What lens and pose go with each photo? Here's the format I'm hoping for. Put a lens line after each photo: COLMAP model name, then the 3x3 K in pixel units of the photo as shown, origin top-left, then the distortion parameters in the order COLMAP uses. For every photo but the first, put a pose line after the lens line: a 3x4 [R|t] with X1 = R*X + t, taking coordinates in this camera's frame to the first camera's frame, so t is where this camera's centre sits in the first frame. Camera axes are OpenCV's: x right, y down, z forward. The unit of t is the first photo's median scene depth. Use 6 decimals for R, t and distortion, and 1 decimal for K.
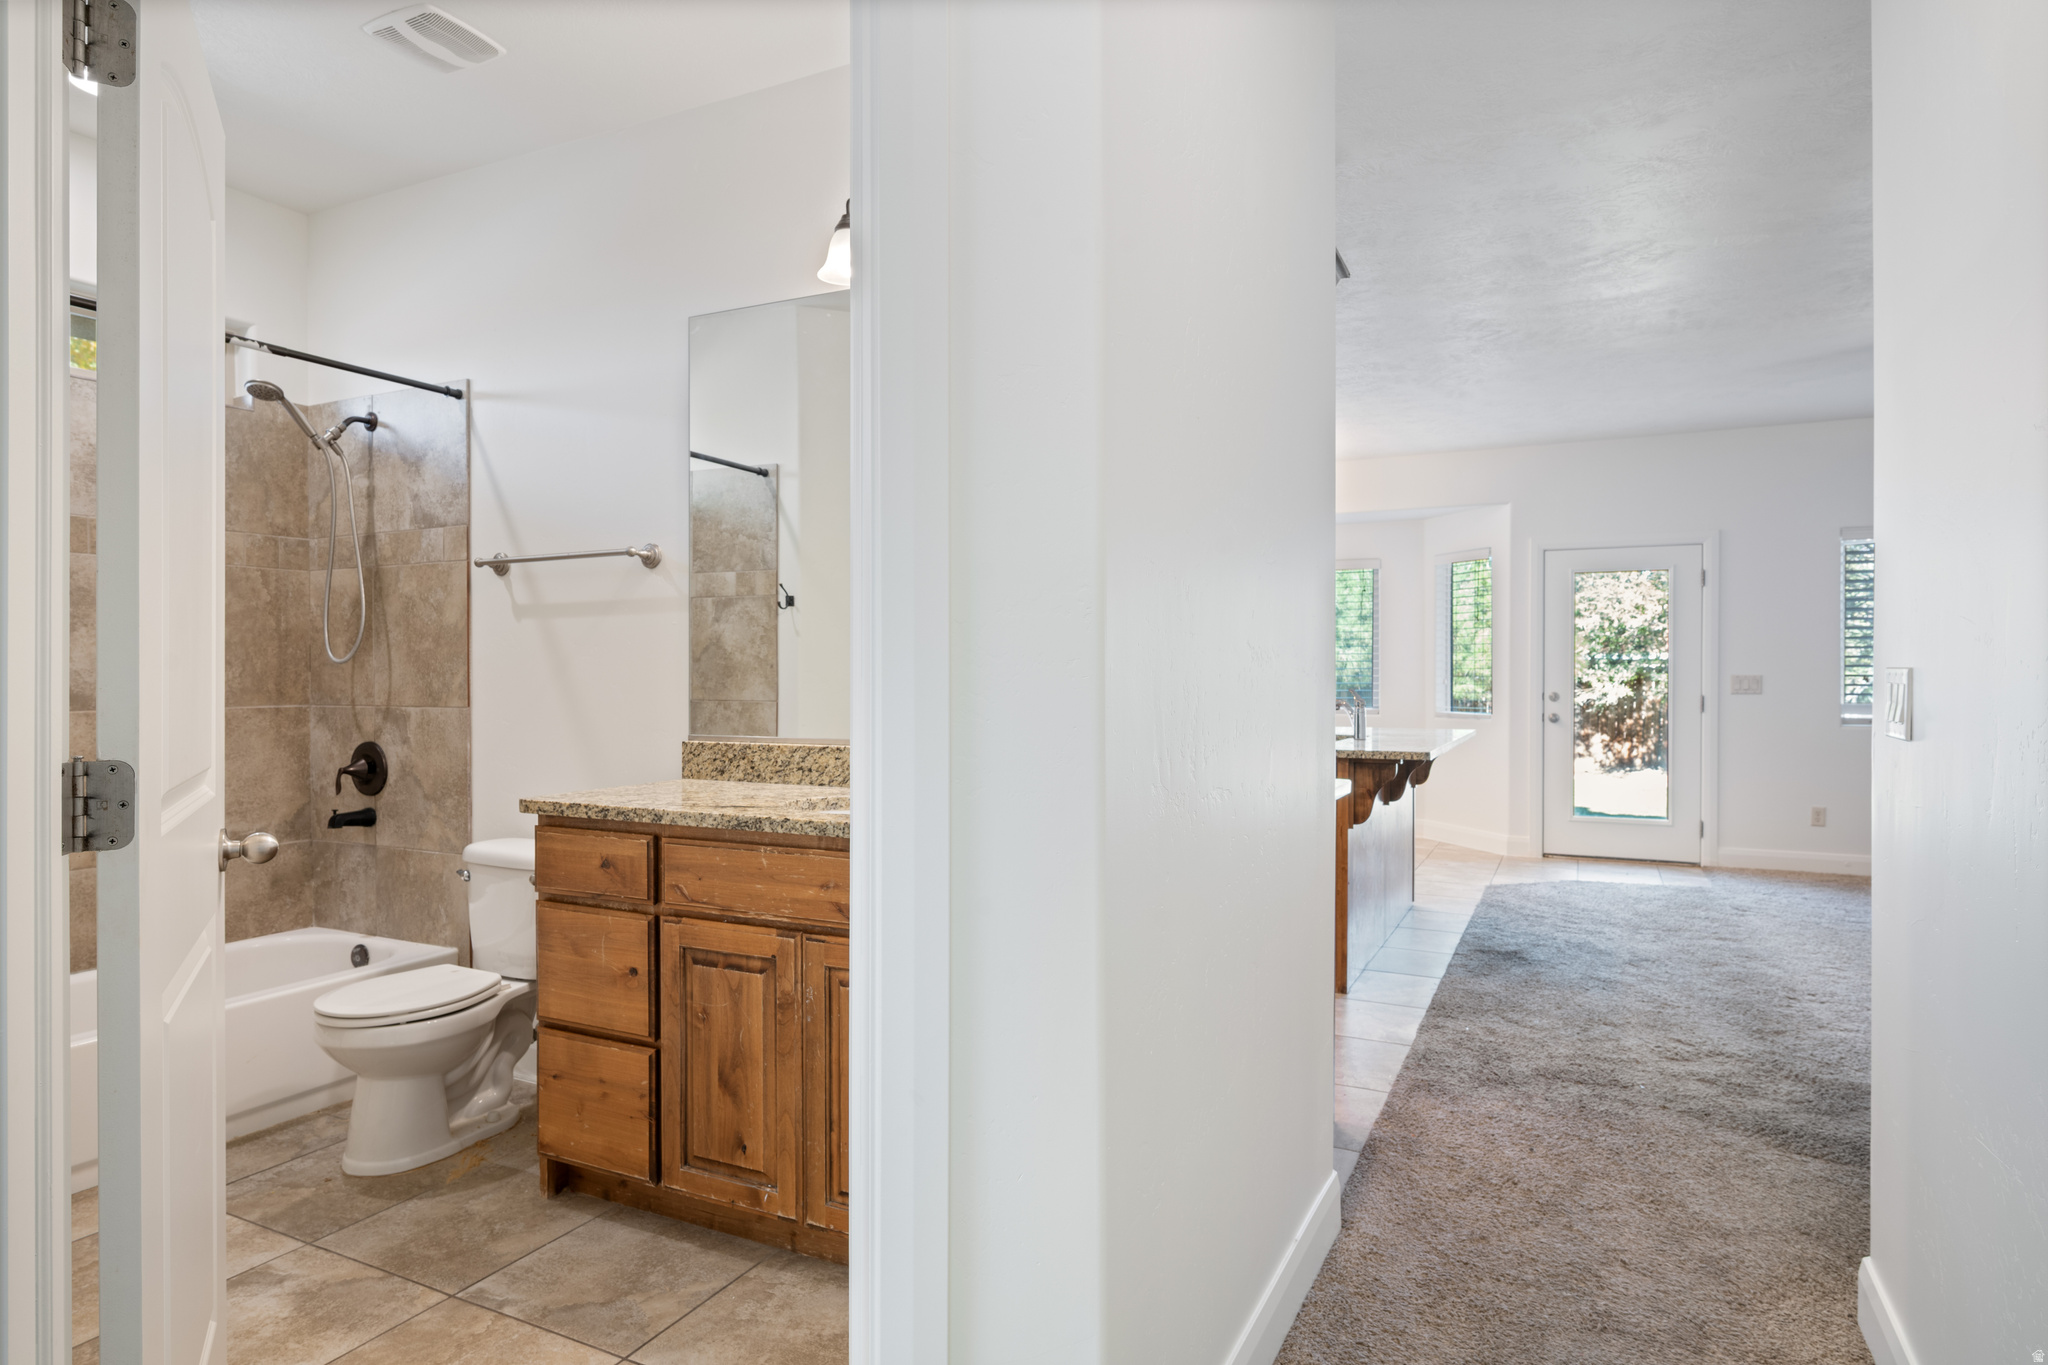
lens RADIAL K [[1148.7, 0, 1023.6], [0, 1148.7, 682.5], [0, 0, 1]] dist [0.000248, -0.000673]
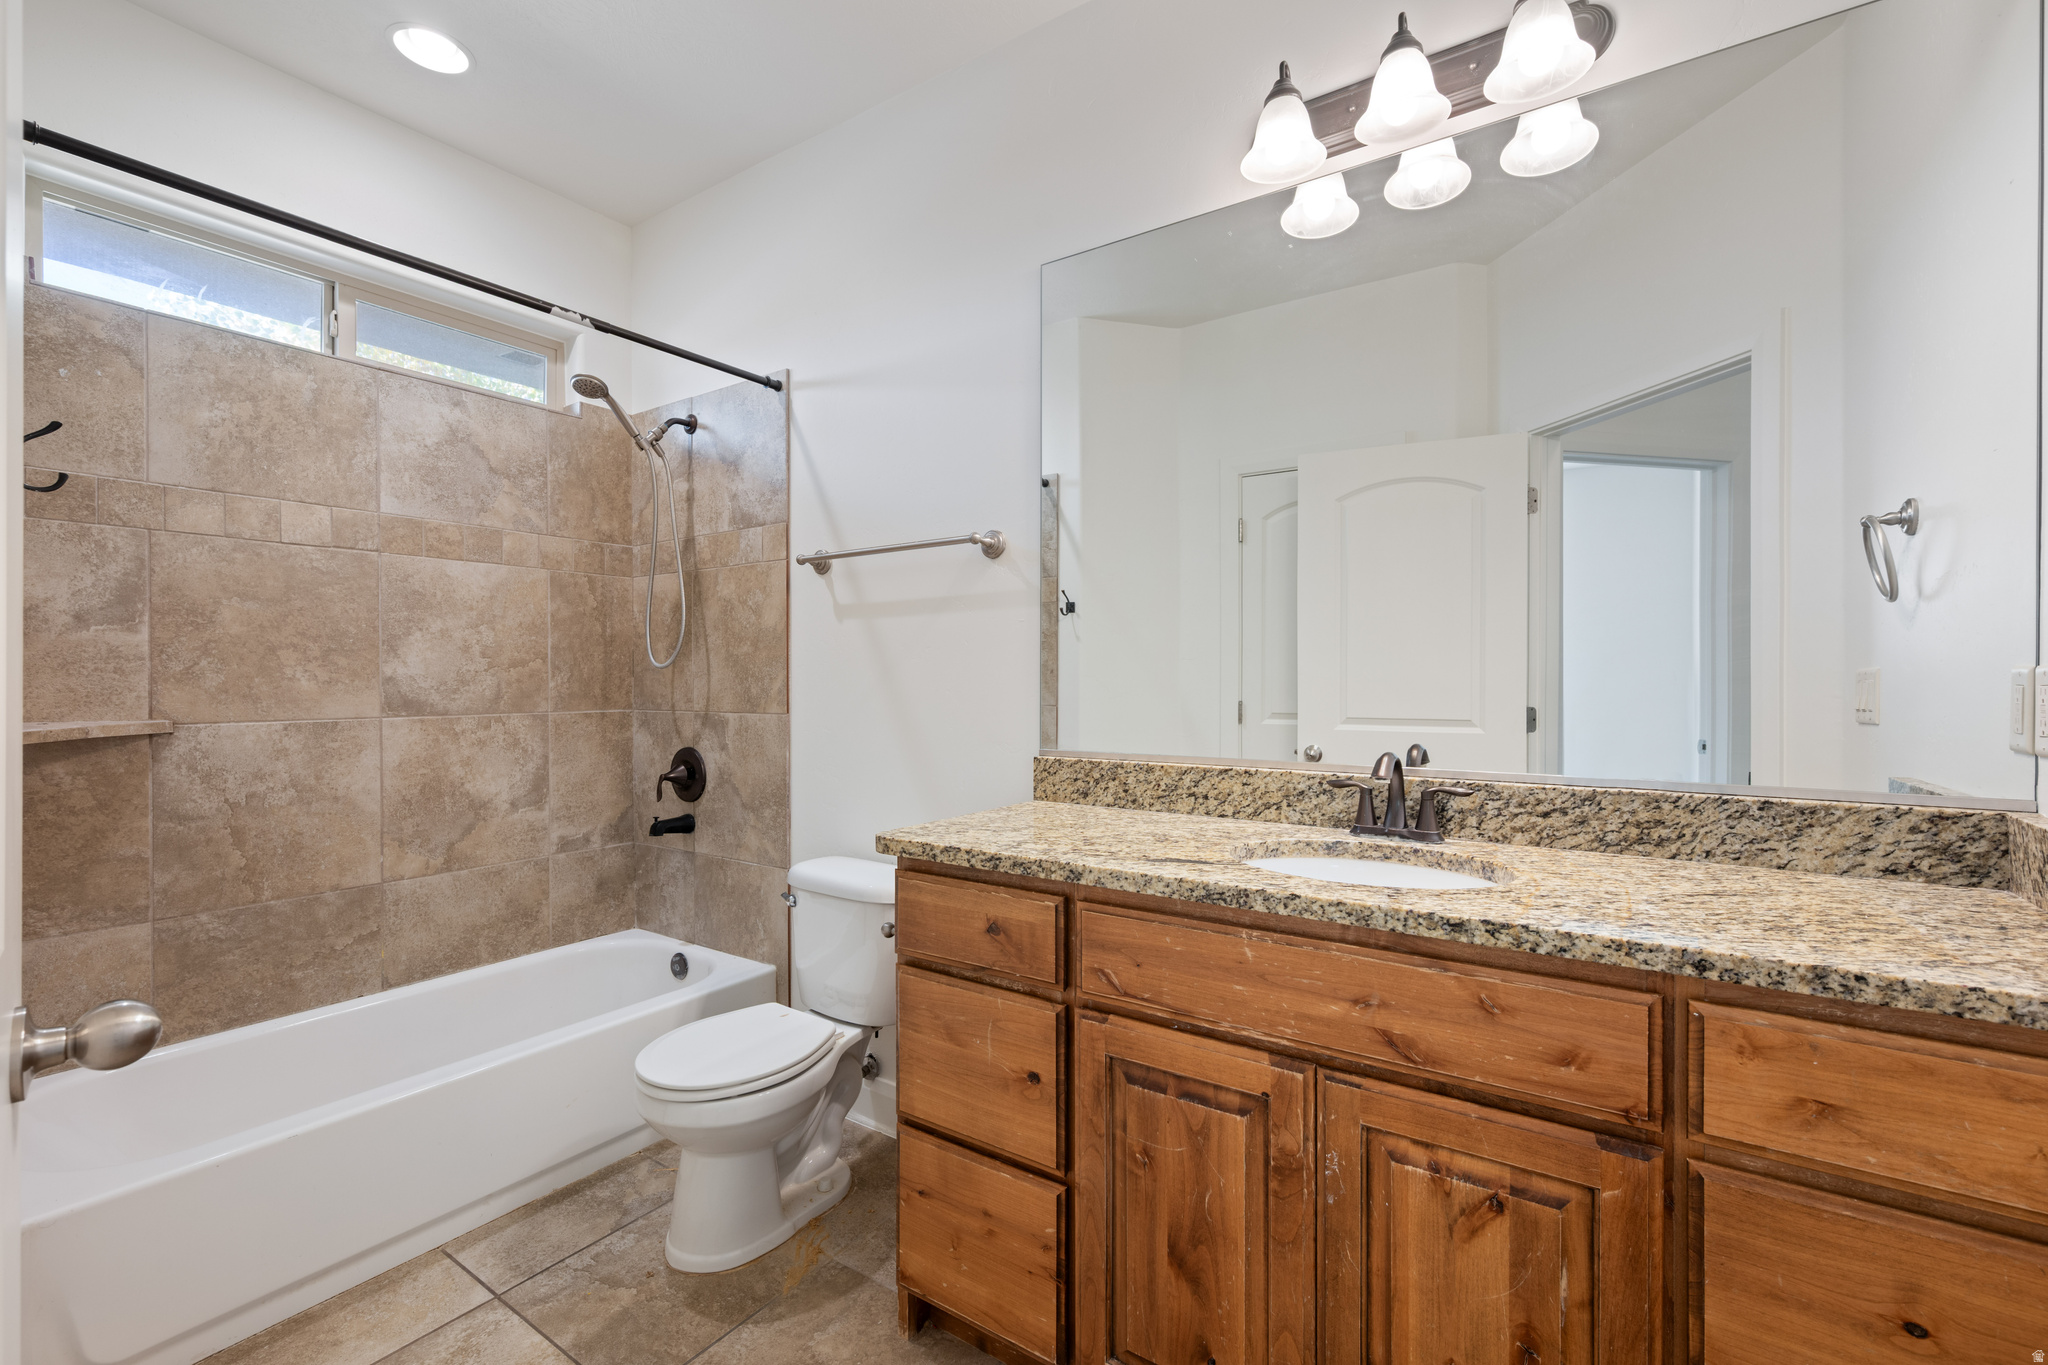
lens RADIAL K [[884.1, 0, 1024.0], [0, 884.1, 681.3], [0, 0, 1]] dist [0.001421, -0.000282]
pose [[0.990112, -0.000352, -0.140279, -0.220369], [-0.000368, 0.999987, -0.005107, -0.001960], [0.140279, 0.005108, 0.990099, 0.356986]]
